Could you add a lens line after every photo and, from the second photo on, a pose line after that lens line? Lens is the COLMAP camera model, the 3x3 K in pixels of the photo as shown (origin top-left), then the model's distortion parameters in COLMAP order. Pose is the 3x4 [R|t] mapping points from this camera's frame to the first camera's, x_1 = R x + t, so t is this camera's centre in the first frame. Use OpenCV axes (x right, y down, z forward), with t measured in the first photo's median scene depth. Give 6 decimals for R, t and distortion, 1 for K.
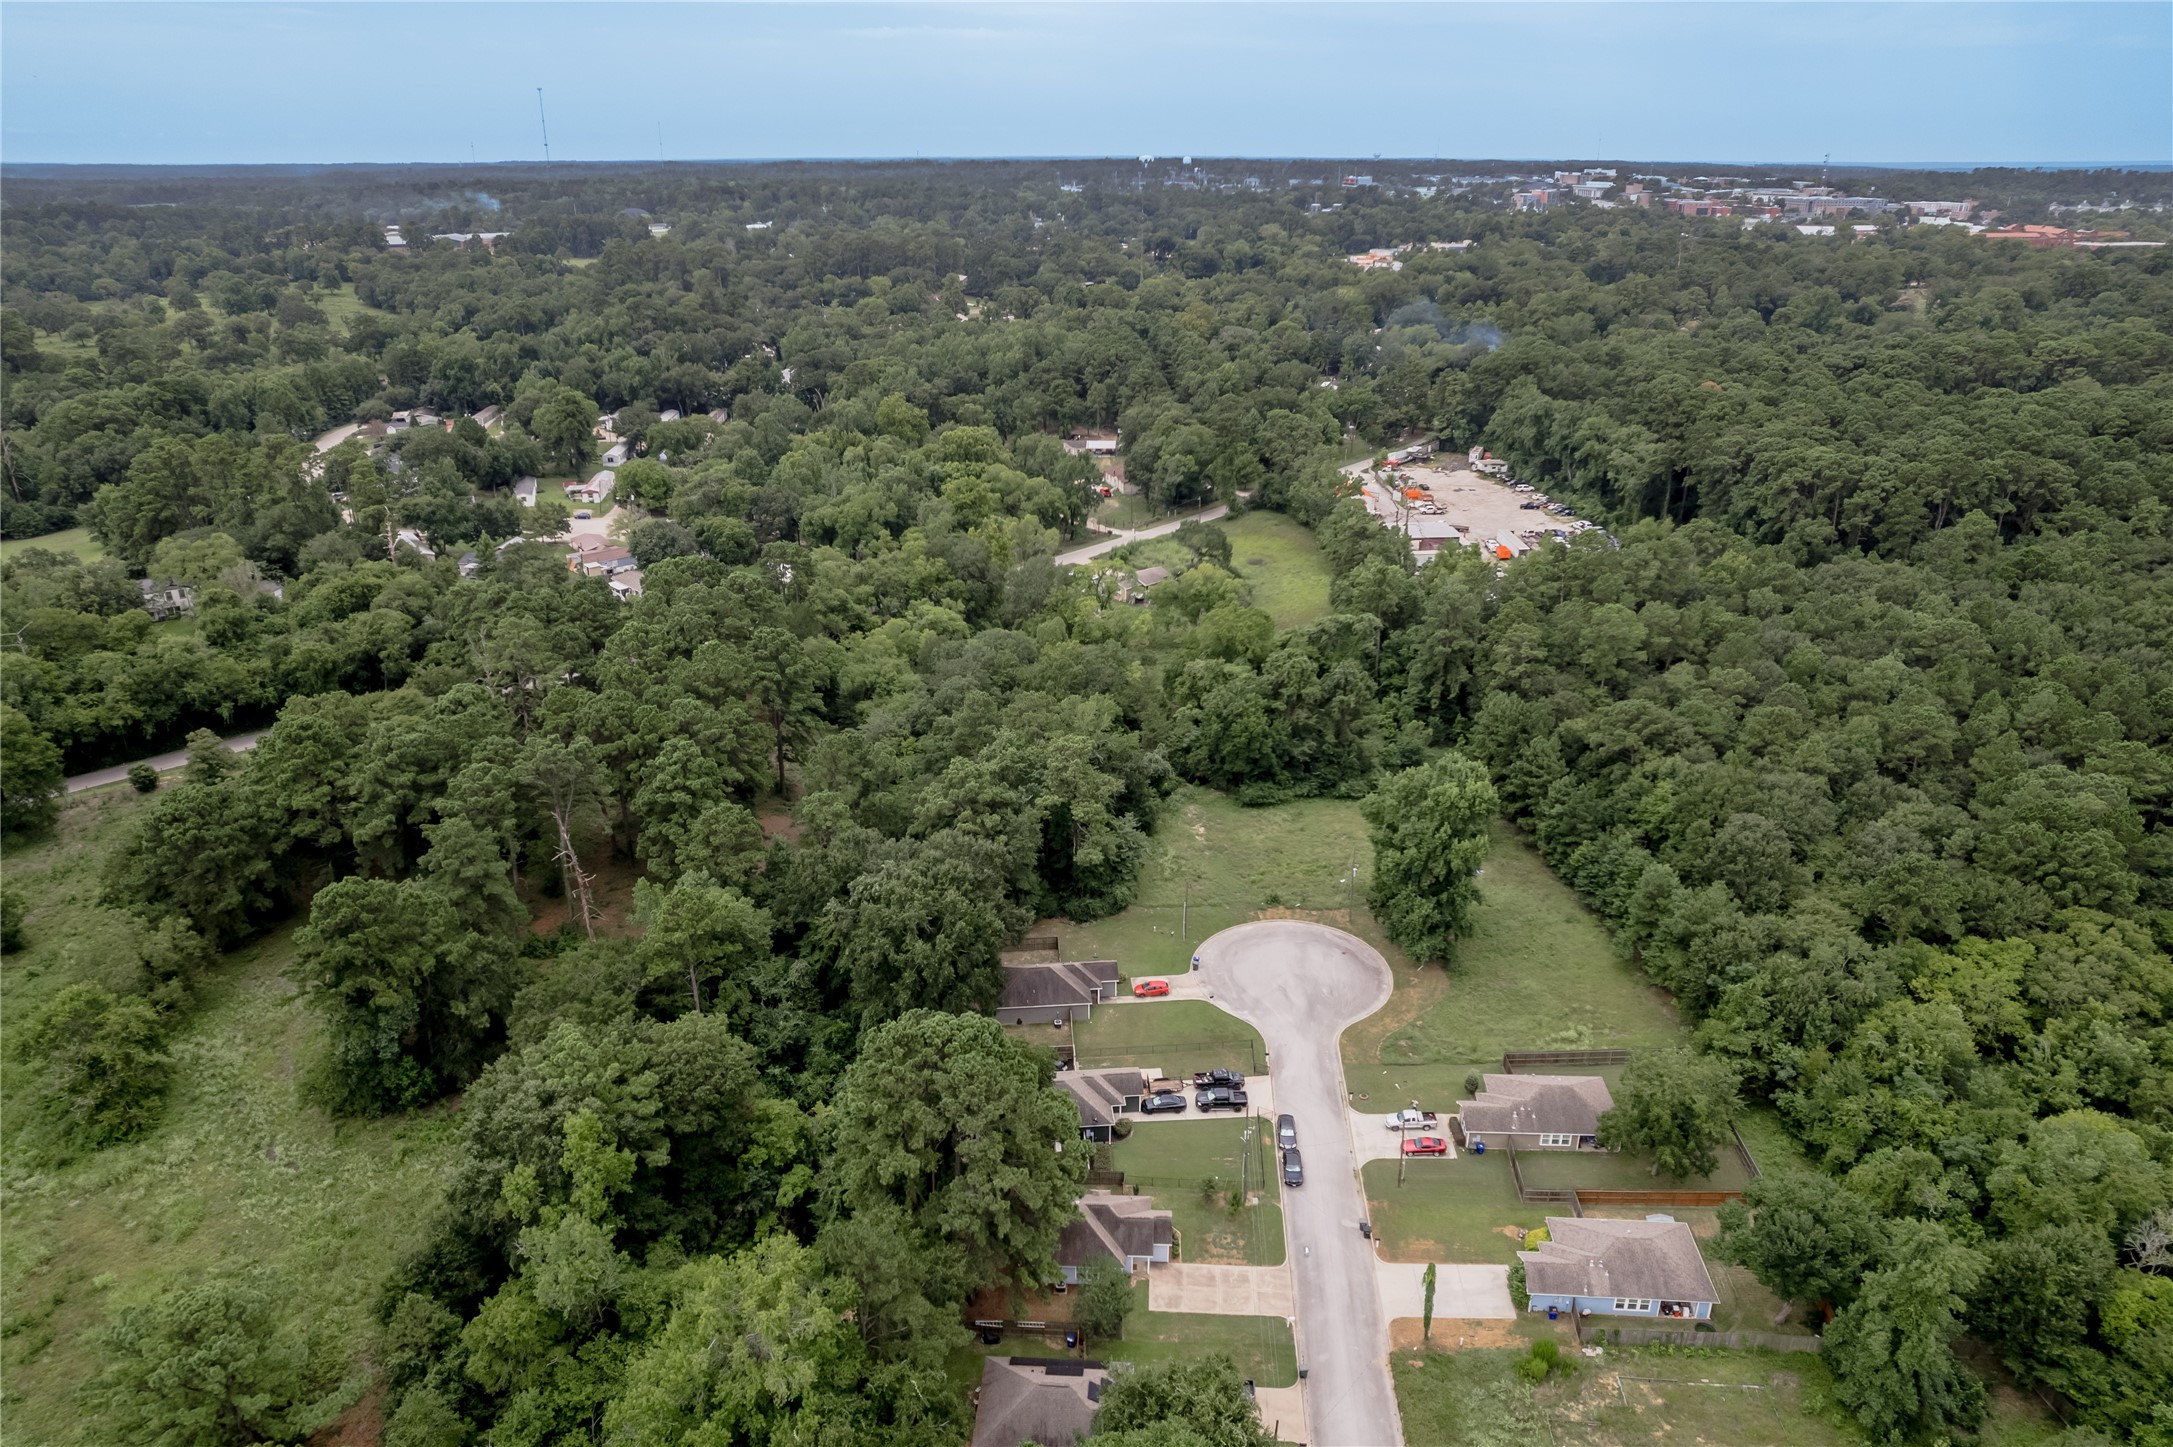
lens RADIAL K [[1439.2, 0, 1088.7], [0, 1439.2, 722.3], [0, 0, 1]] dist [-0.067185, 0.047799]
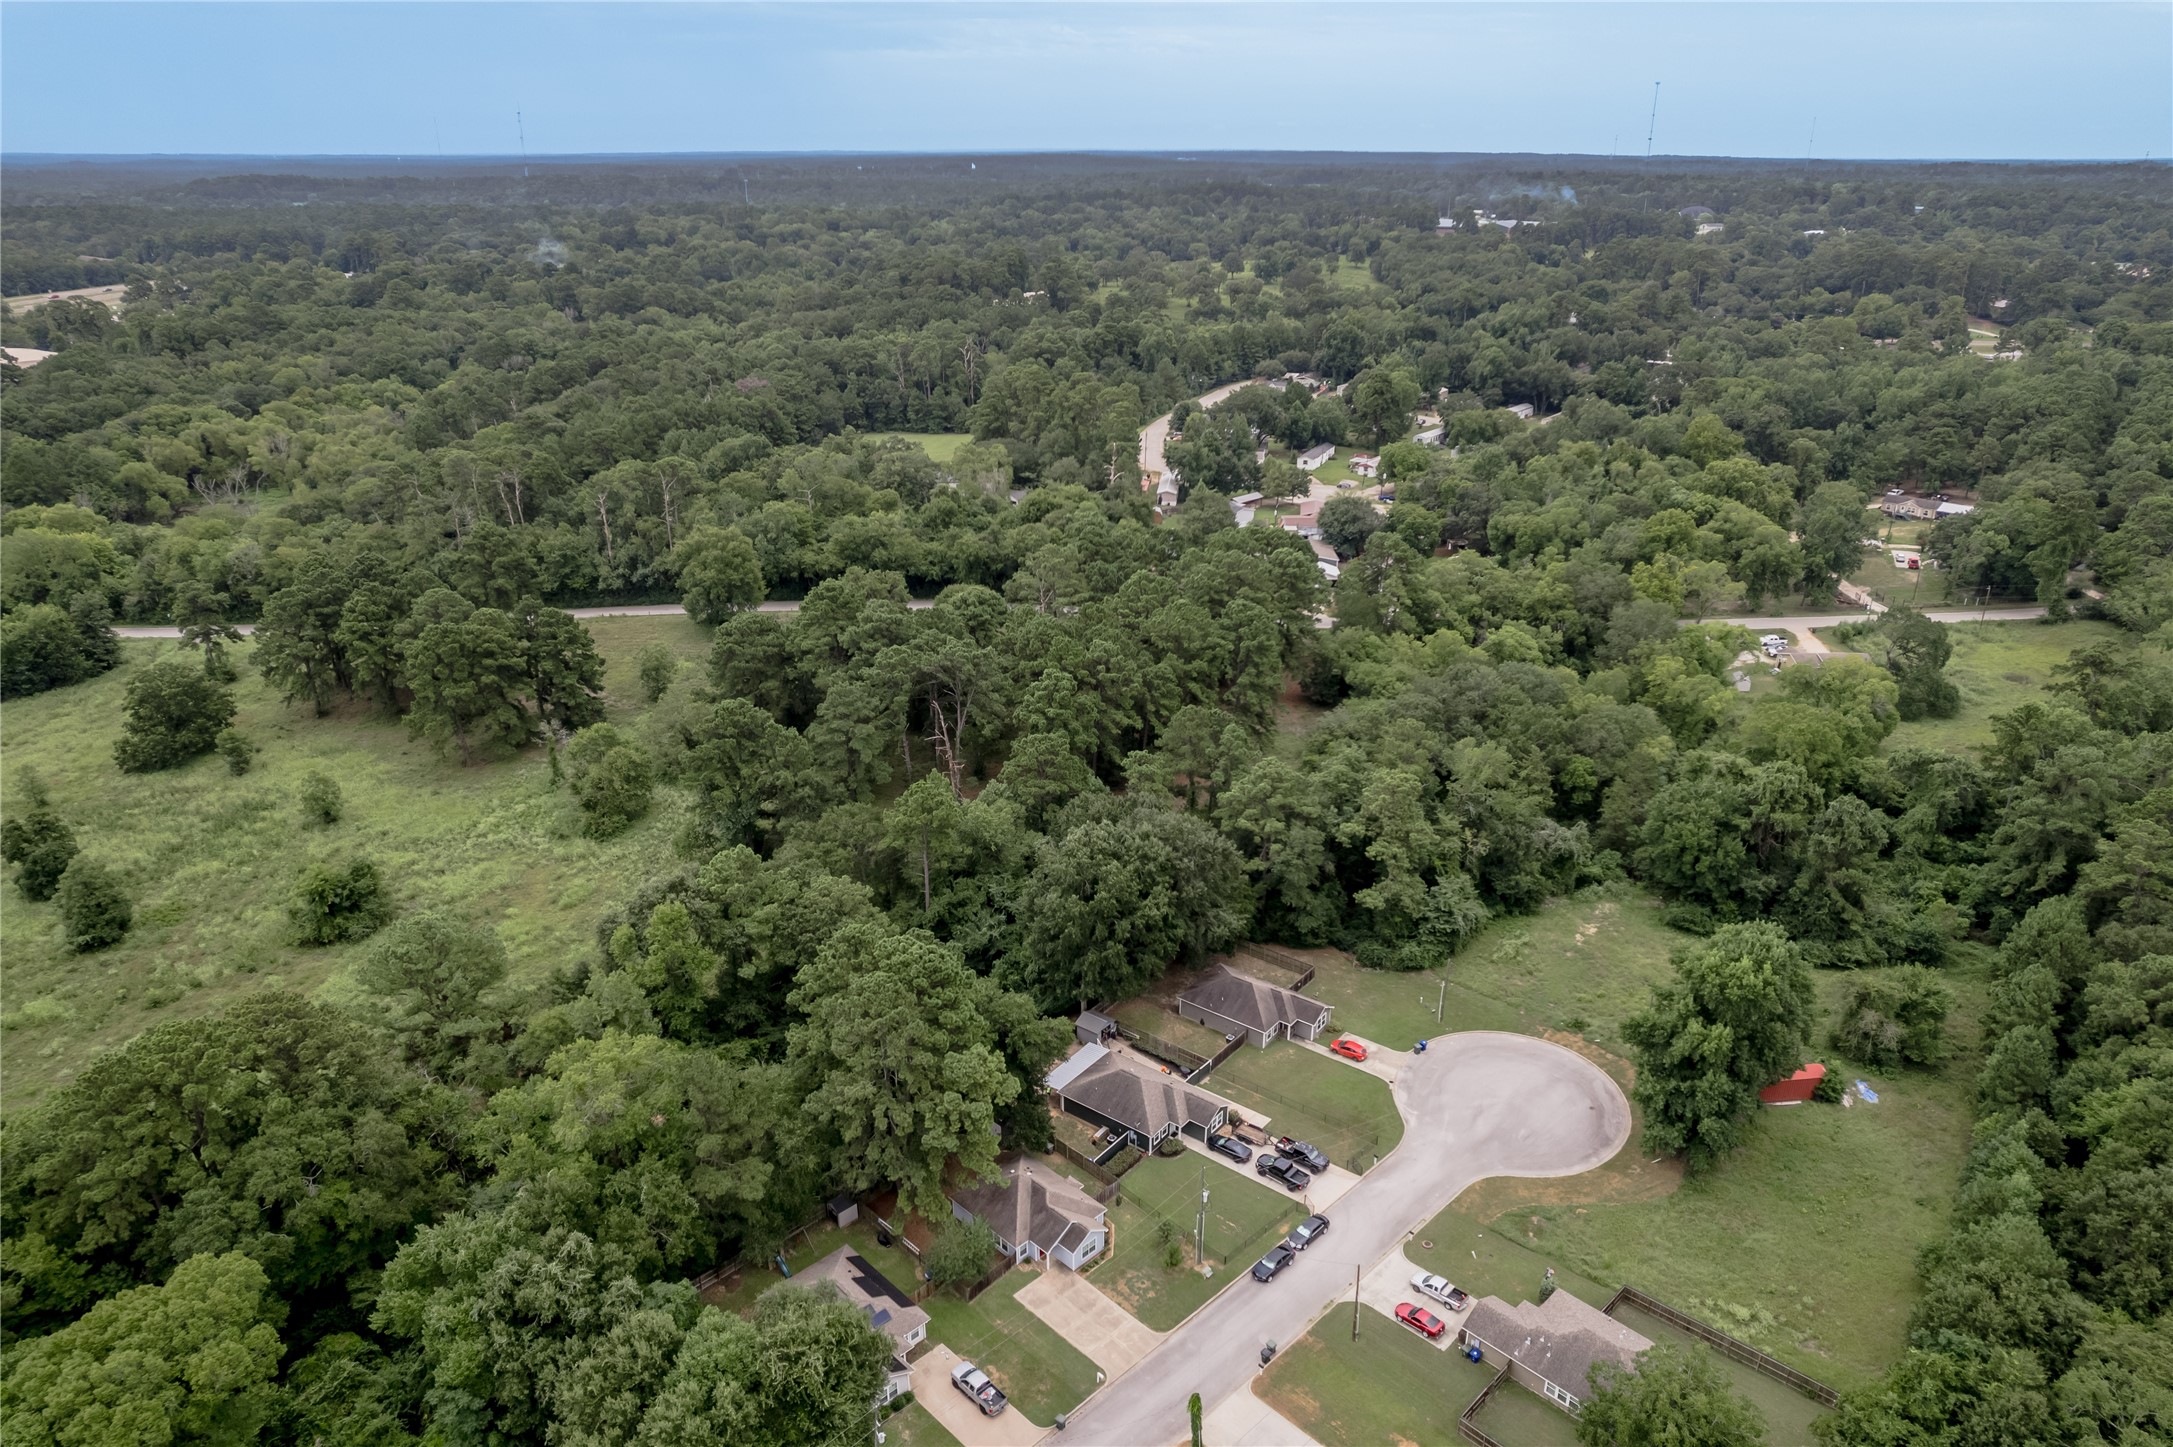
lens RADIAL K [[1419.7, 0, 1086.5], [0, 1419.7, 723.5], [0, 0, 1]] dist [-0.066033, 0.049293]
pose [[0.737133, 0.259016, -0.624137, 0.487972], [-0.253235, 0.962199, 0.100230, -0.074526], [0.626504, 0.084171, 0.774860, 0.184312]]
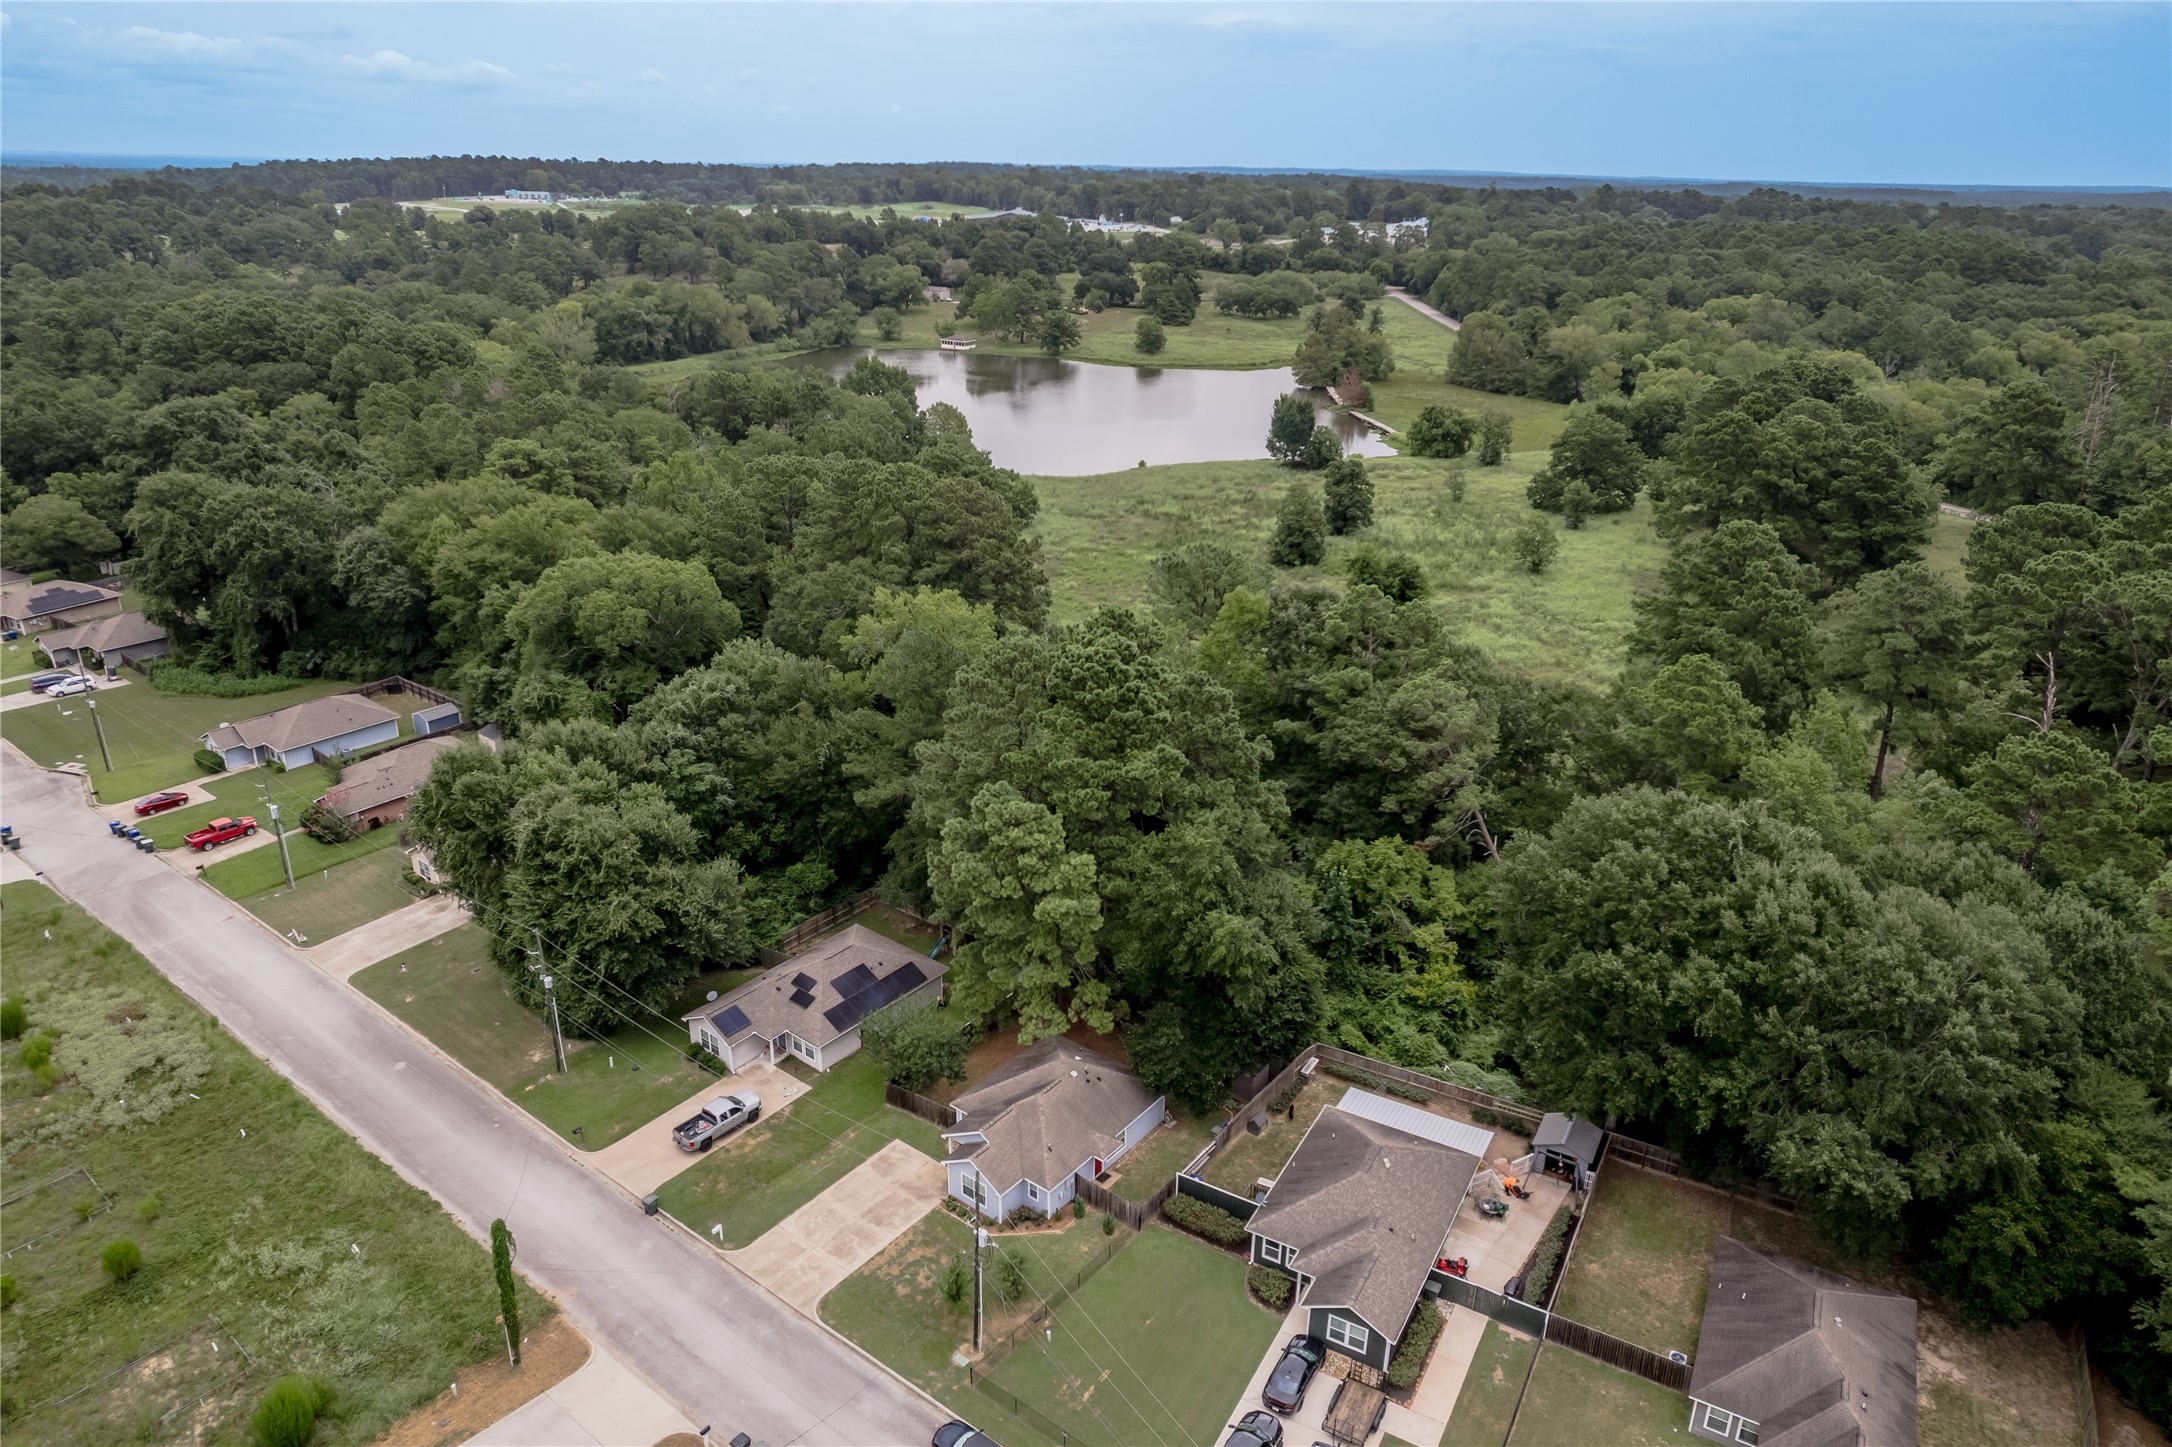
lens RADIAL K [[1406.3, 0, 1099.3], [0, 1406.3, 695.4], [0, 0, 1]] dist [-0.084981, 0.084535]
pose [[-0.565217, 0.287166, -0.773347, 0.362624], [-0.324236, 0.784678, 0.528348, -0.115356], [0.758551, 0.549379, -0.350404, 0.972399]]
